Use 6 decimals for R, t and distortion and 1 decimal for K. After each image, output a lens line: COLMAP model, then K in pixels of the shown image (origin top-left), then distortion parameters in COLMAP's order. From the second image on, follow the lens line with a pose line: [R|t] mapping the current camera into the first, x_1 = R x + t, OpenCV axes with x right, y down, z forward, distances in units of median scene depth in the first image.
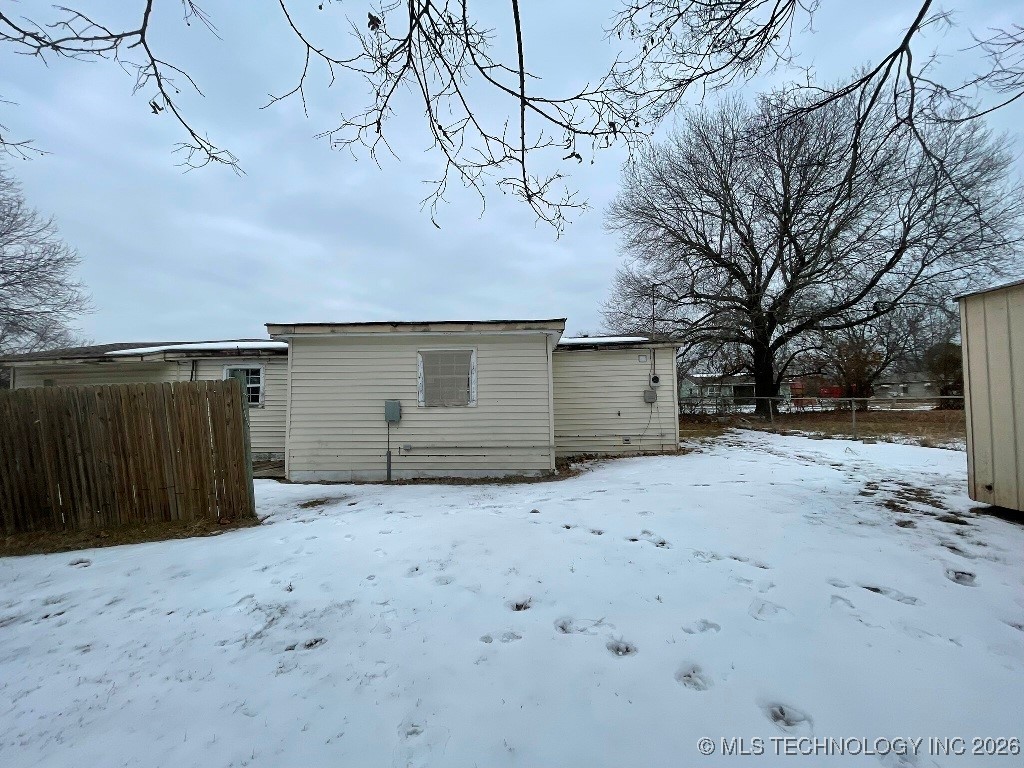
lens RADIAL K [[412.8, 0, 512.0], [0, 412.8, 384.0], [0, 0, 1]] dist [-0.002229, -0.000255]
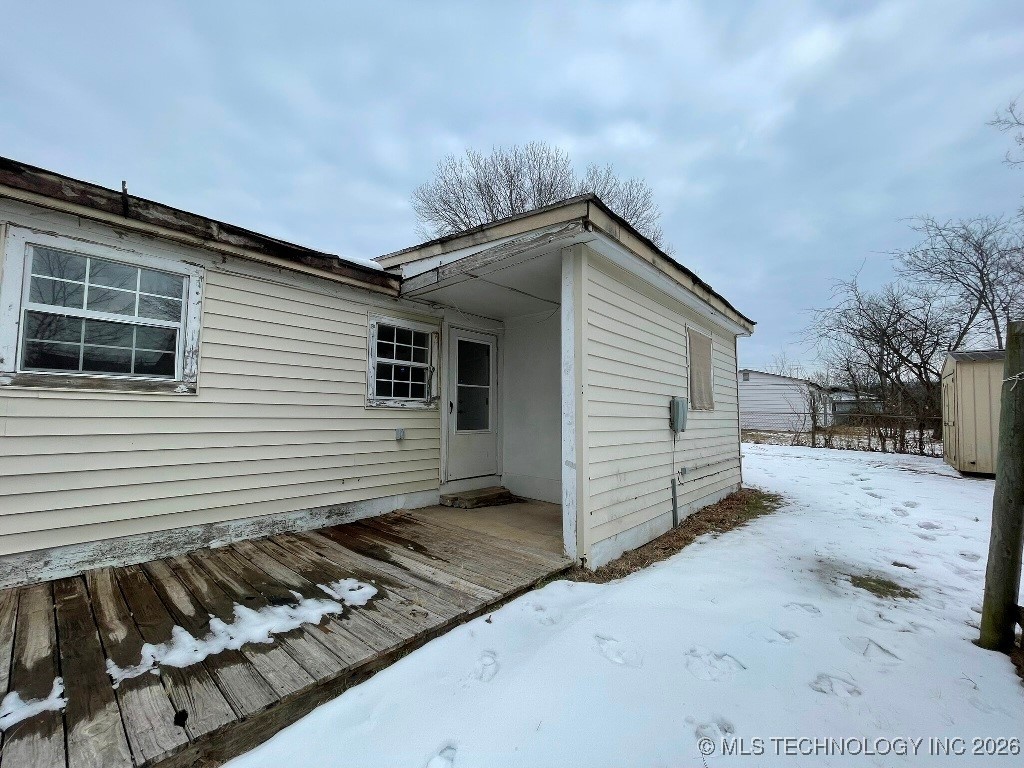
lens RADIAL K [[412.8, 0, 512.0], [0, 412.8, 384.0], [0, 0, 1]] dist [-0.002229, -0.000255]
pose [[0.638738, 0.077948, 0.765466, -0.694909], [-0.065298, 0.996758, -0.047013, 0.048365], [-0.766649, -0.019954, 0.641757, 0.586634]]
